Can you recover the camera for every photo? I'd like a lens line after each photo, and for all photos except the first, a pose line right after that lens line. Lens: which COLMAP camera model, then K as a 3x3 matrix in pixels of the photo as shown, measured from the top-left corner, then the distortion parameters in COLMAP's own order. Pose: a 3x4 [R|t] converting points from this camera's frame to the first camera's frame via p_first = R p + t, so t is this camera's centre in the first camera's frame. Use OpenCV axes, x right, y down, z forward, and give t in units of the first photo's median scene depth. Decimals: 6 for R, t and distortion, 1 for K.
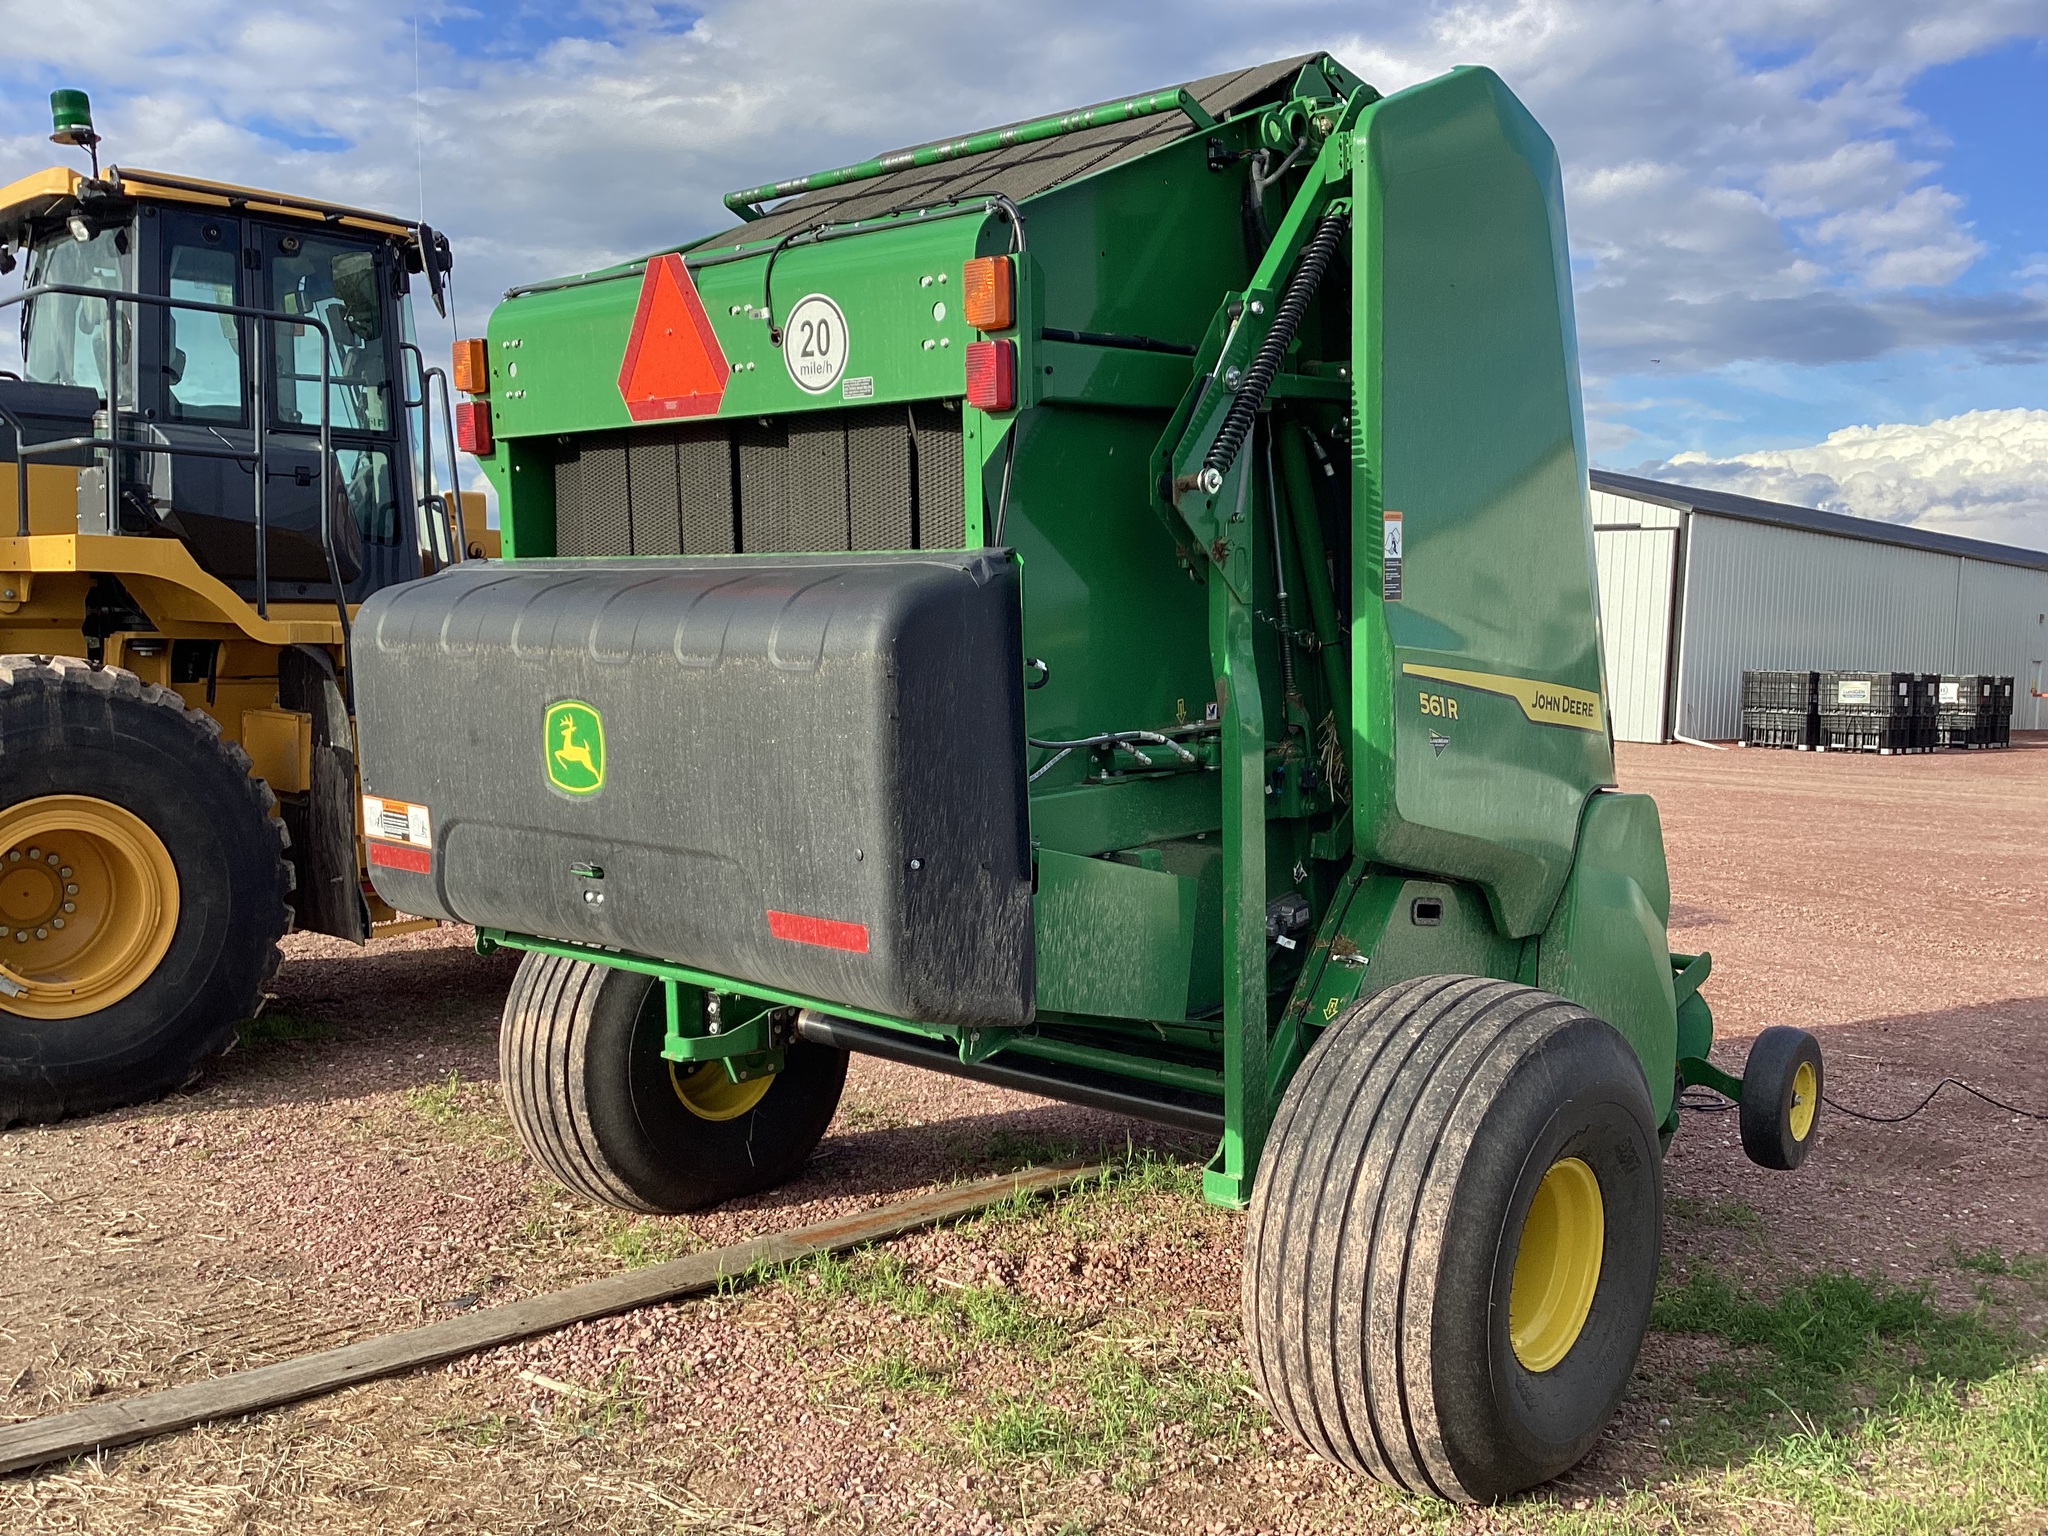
lens RADIAL K [[1878.1, 0, 1014.2], [0, 1878.1, 726.8], [0, 0, 1]] dist [0.075859, -0.020985]
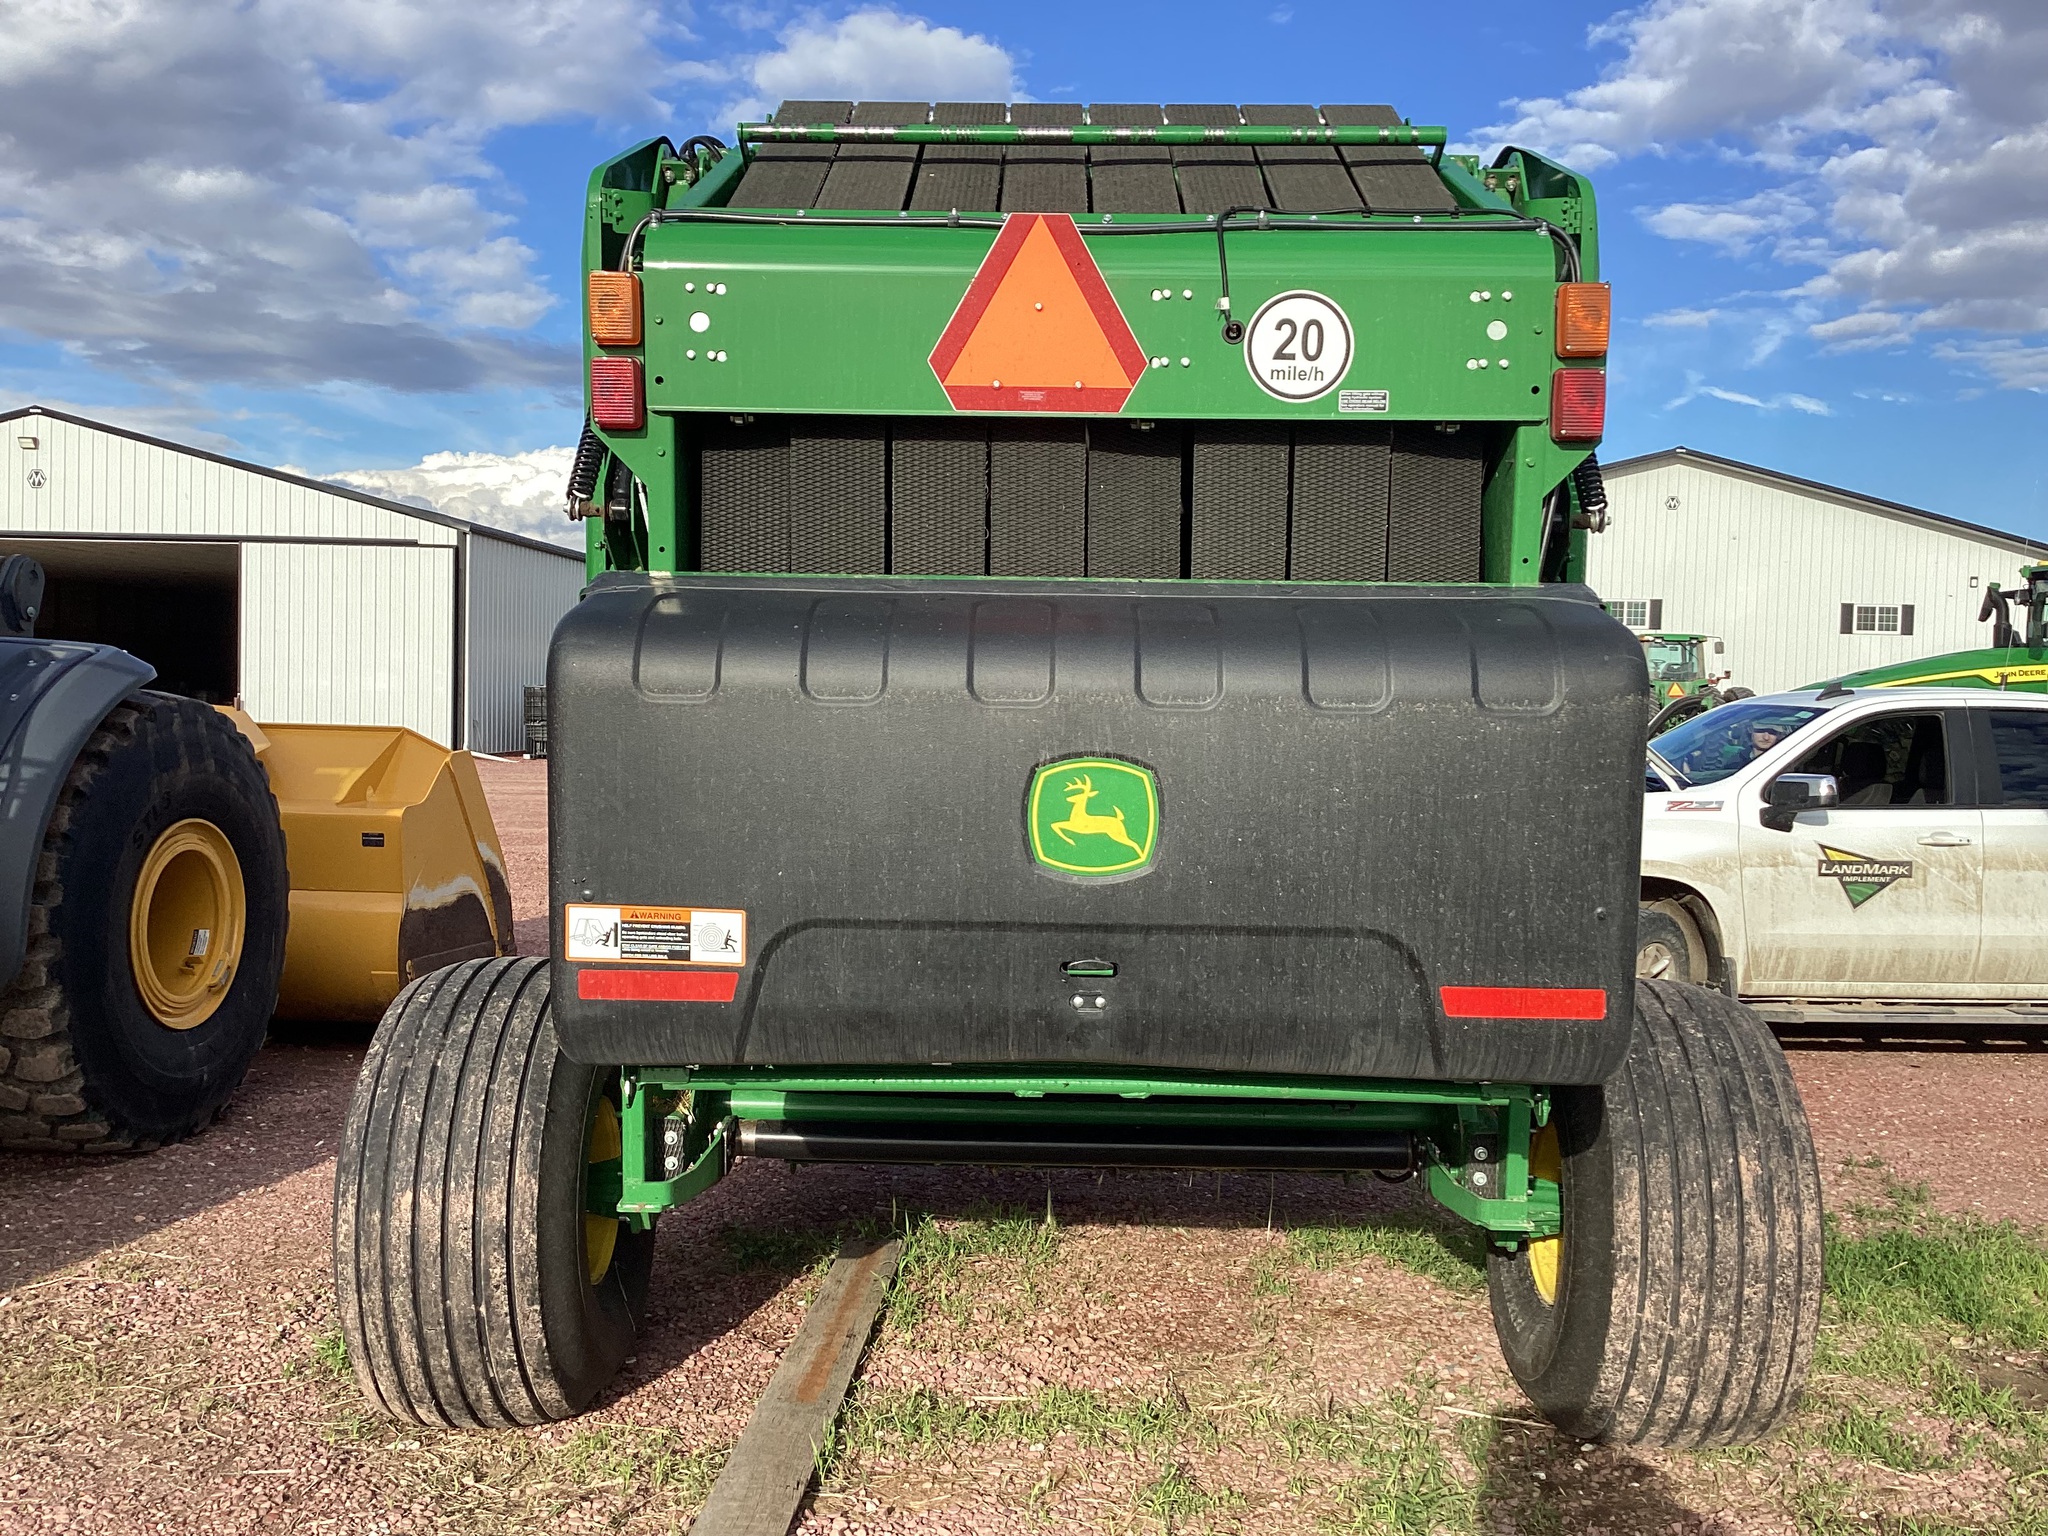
lens RADIAL K [[1862.5, 0, 1027.5], [0, 1862.5, 723.4], [0, 0, 1]] dist [0.078303, -0.136237]
pose [[0.756095, -0.026253, 0.653935, -0.770128], [0.032064, 0.999481, 0.003053, -0.032089], [-0.653676, 0.018660, 0.756545, 0.414809]]
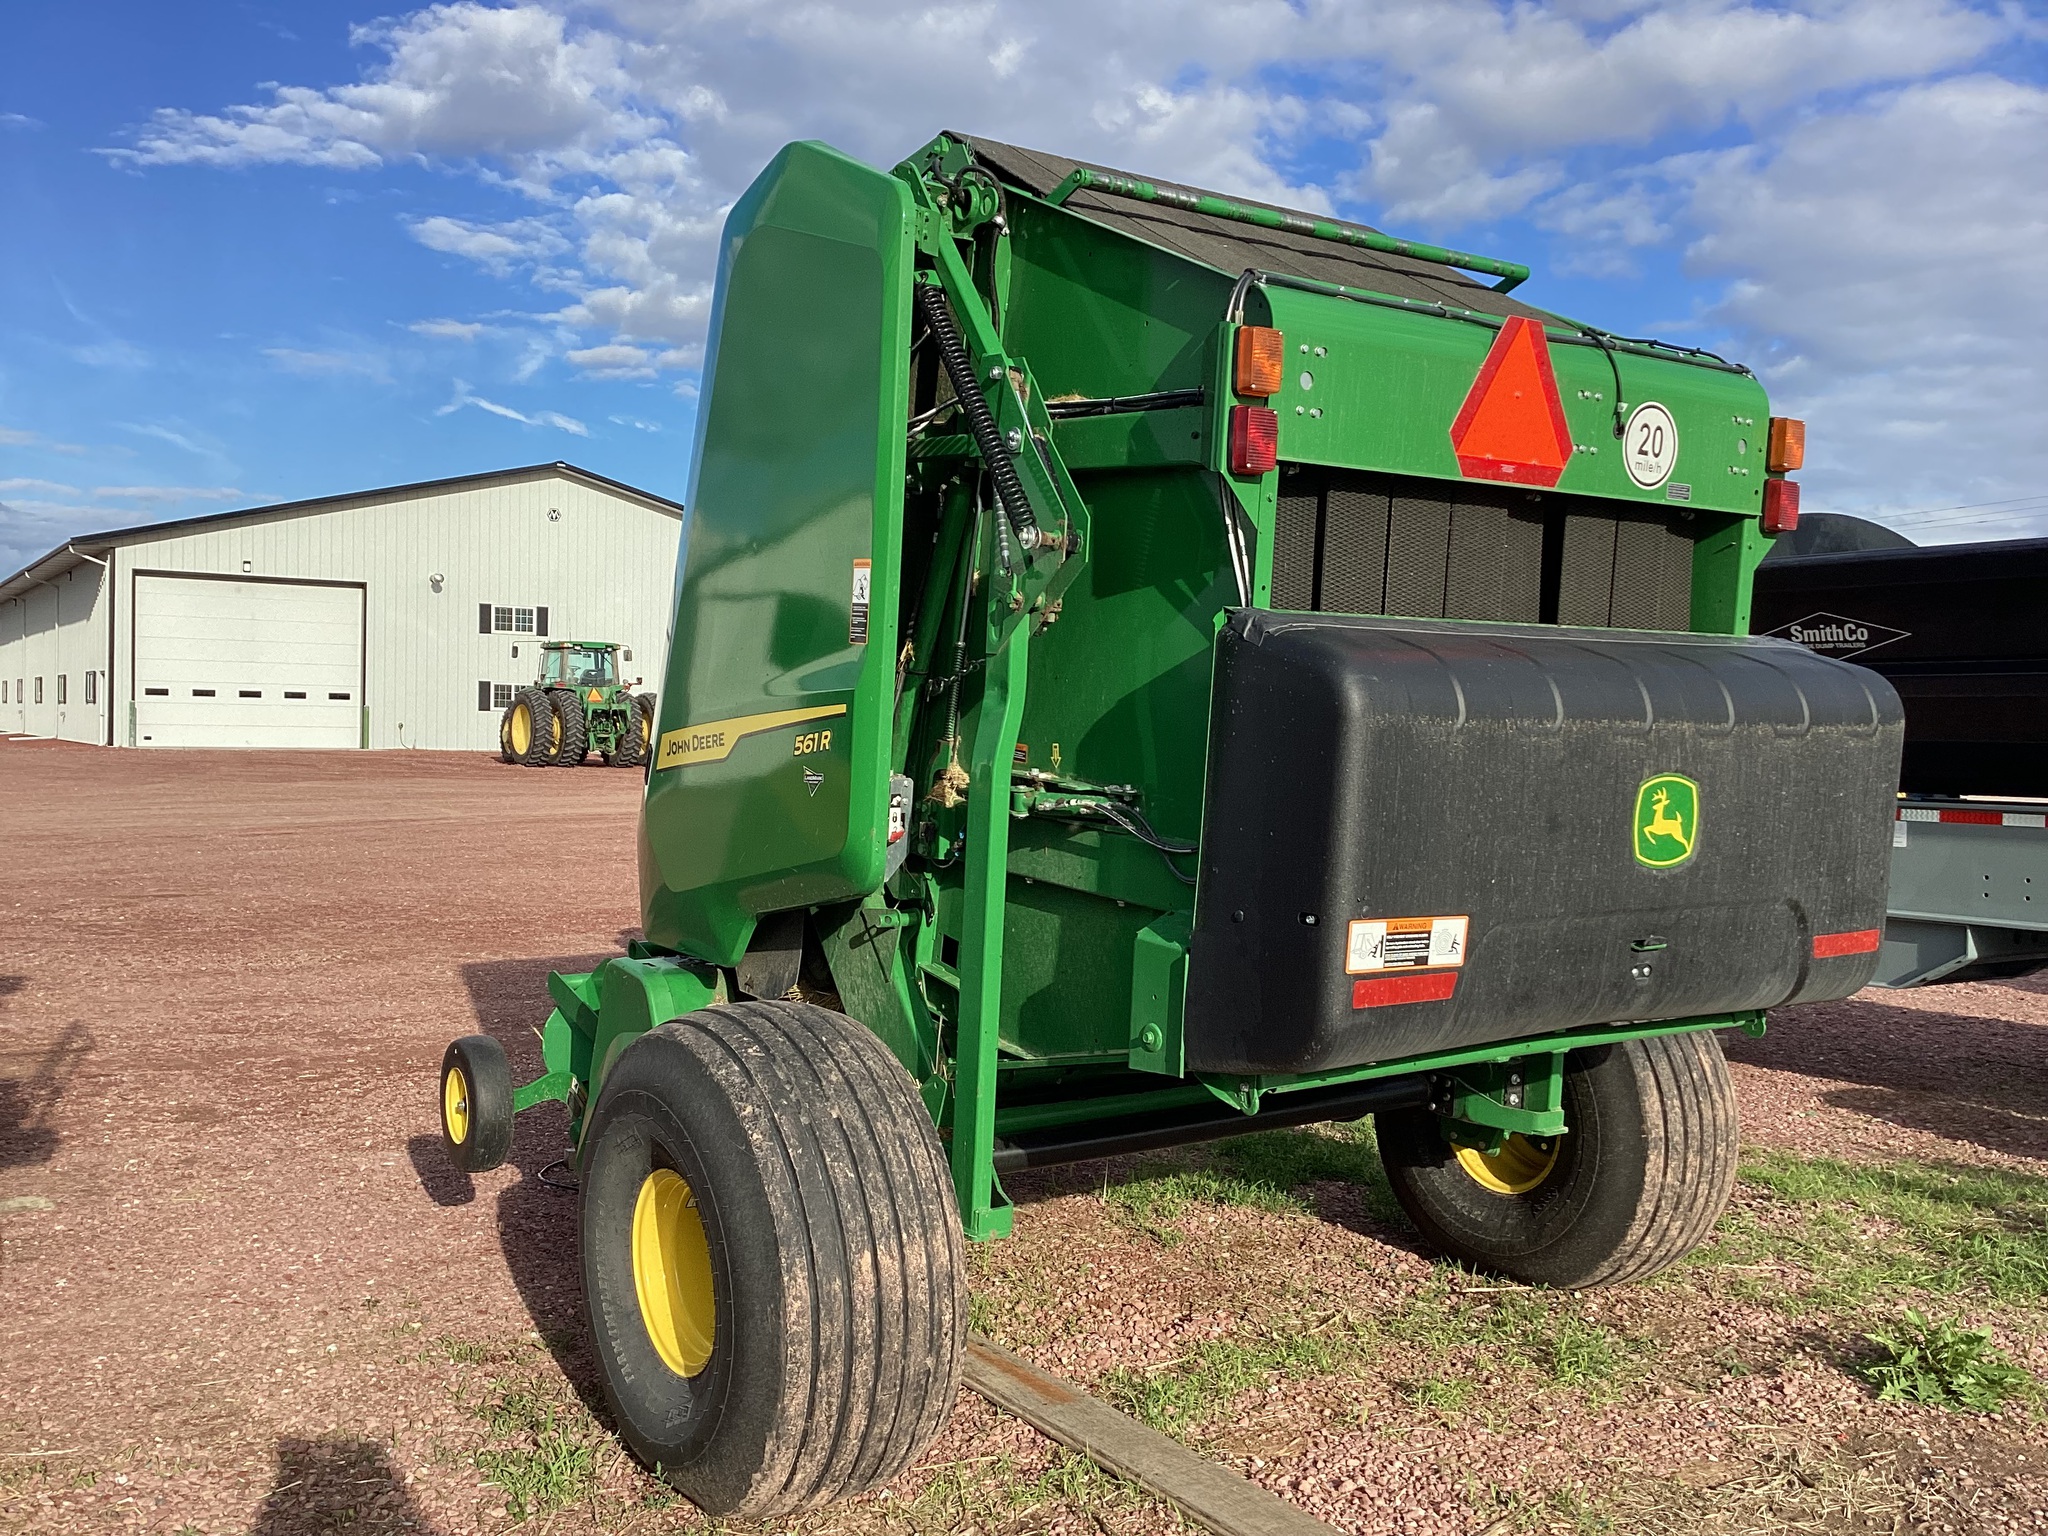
lens RADIAL K [[1836.7, 0, 1024.9], [0, 1836.7, 715.2], [0, 0, 1]] dist [0.121064, -0.290147]
pose [[0.218474, -0.026630, 0.975479, -1.256194], [0.033504, 0.999243, 0.019775, -0.075175], [-0.975267, 0.028362, 0.219201, 1.109368]]
